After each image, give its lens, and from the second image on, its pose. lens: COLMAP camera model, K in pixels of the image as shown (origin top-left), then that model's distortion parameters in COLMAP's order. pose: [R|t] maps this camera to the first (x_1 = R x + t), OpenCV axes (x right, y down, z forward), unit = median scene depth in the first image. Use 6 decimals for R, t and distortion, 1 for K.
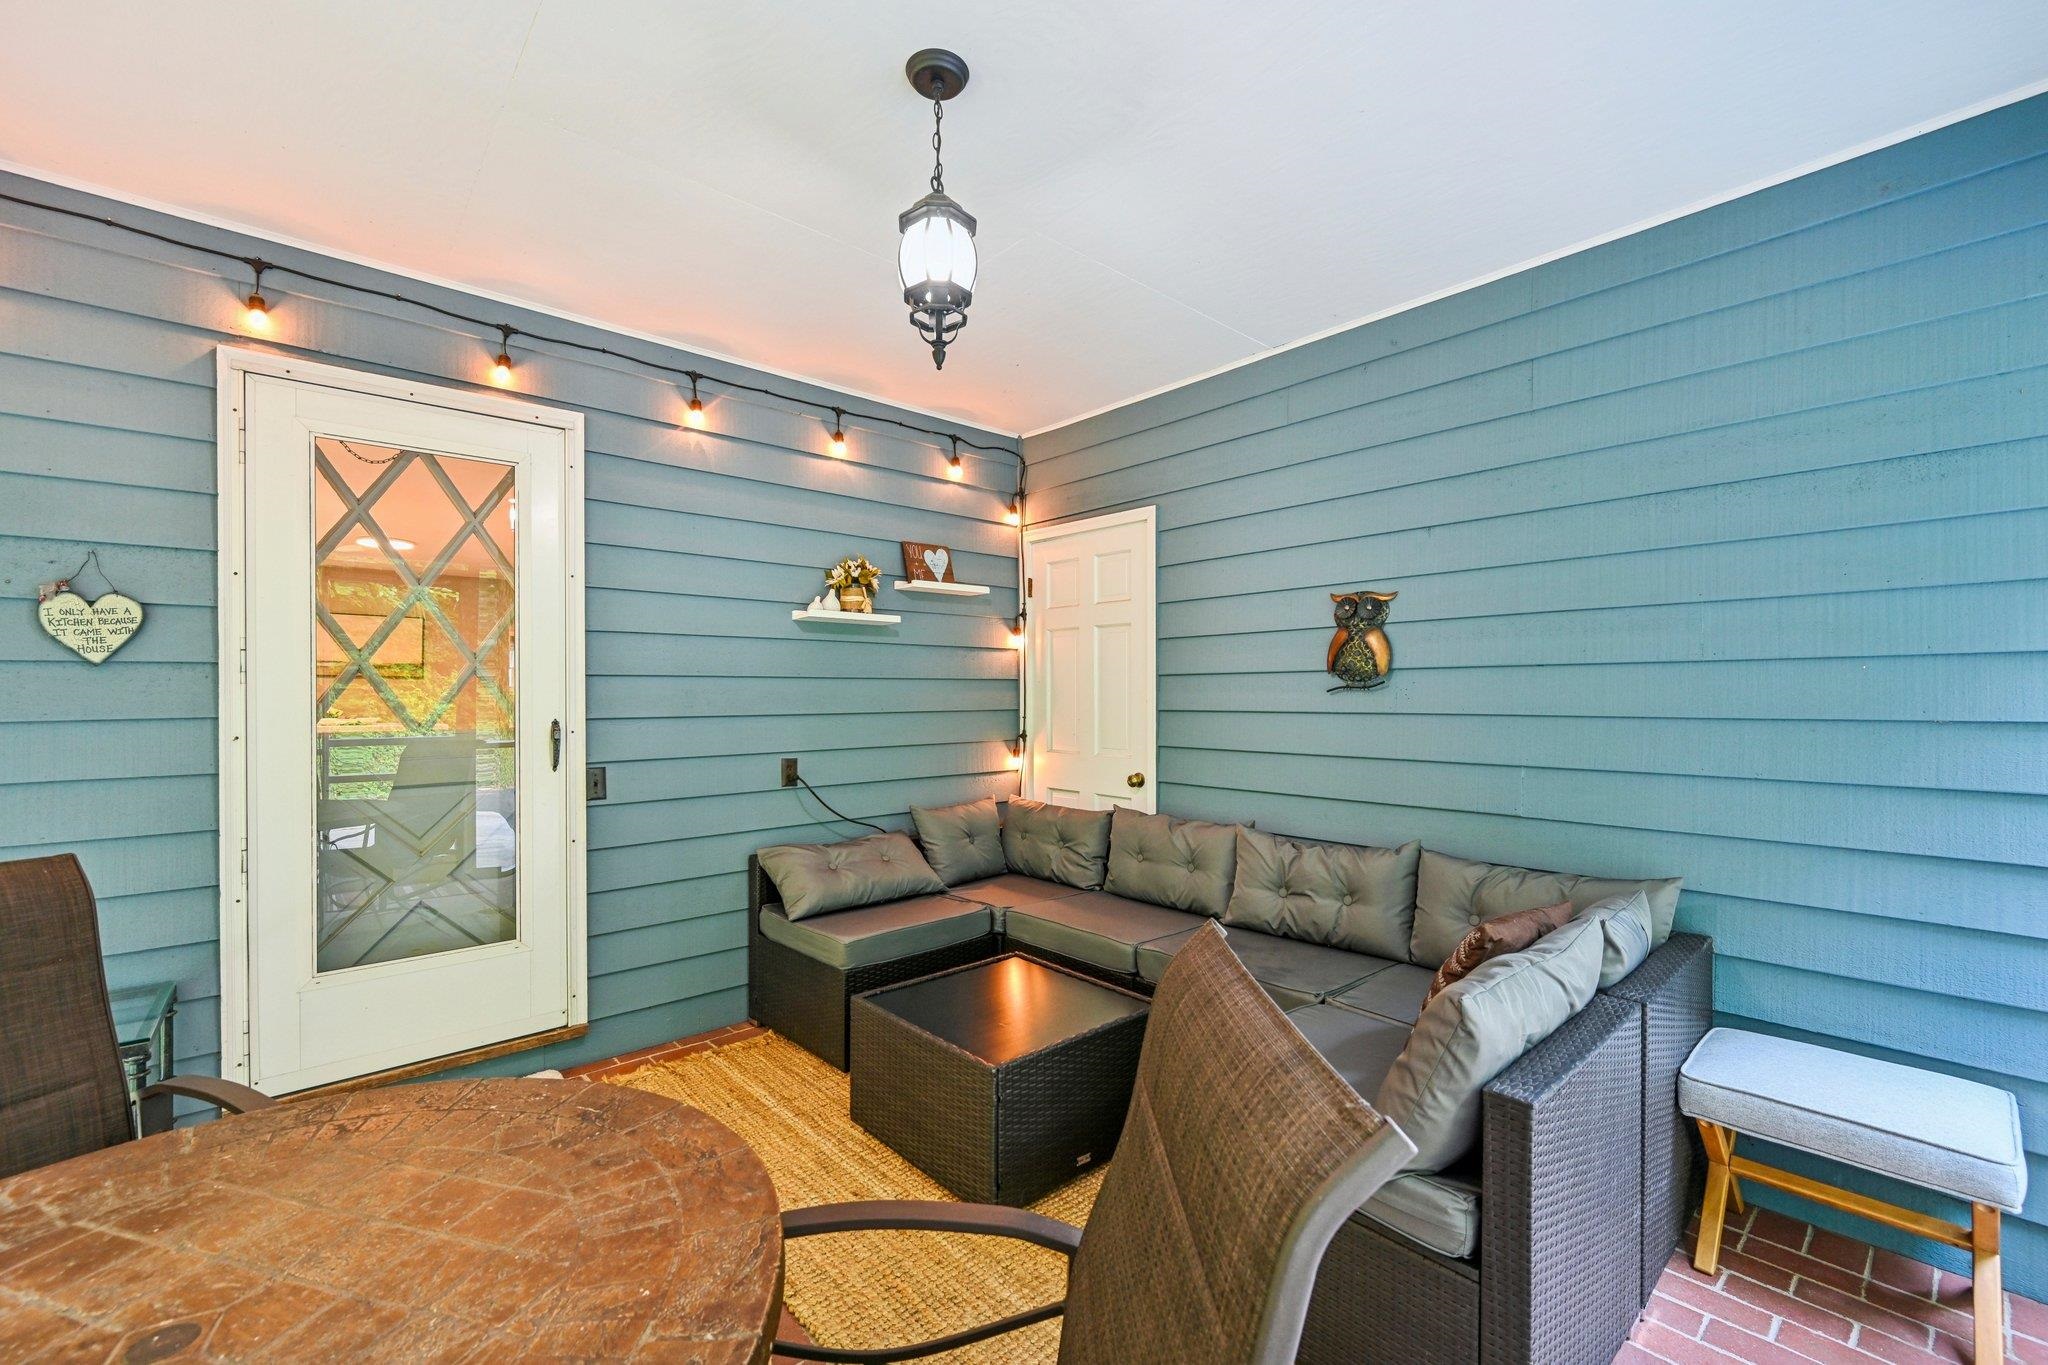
lens RADIAL K [[836.8, 0, 1027.7], [0, 836.8, 694.3], [0, 0, 1]] dist [-0.002546, -0.000383]
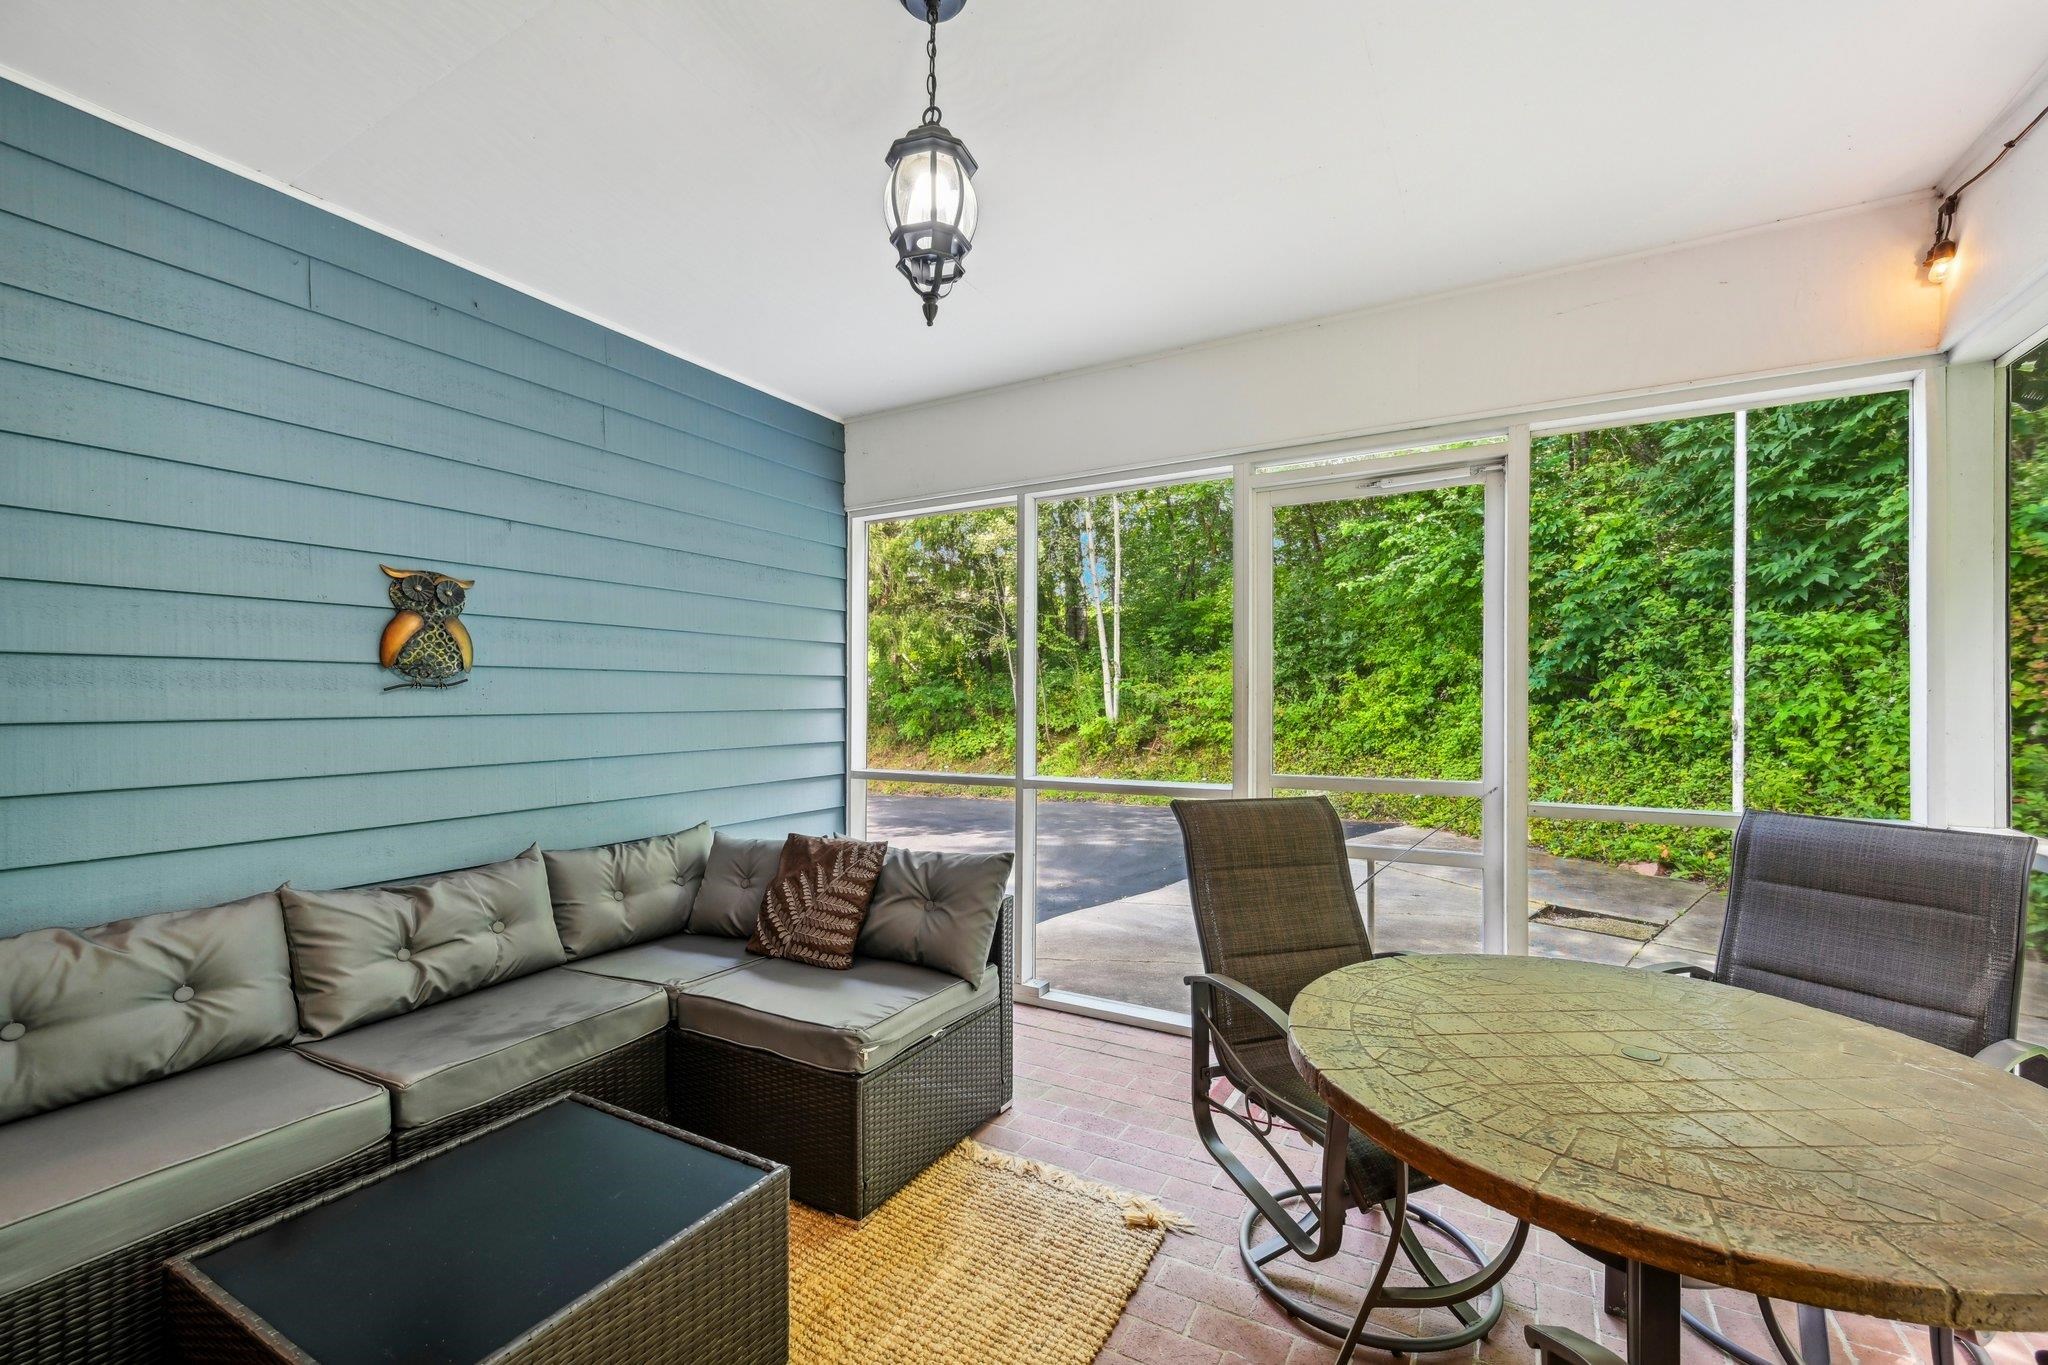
lens RADIAL K [[836.8, 0, 1027.7], [0, 836.8, 694.3], [0, 0, 1]] dist [-0.002546, -0.000383]
pose [[-0.328731, 0.006851, 0.944399, -0.607046], [-0.001960, 0.999967, -0.007936, 0.005921], [-0.944421, -0.004459, -0.328707, 0.730450]]
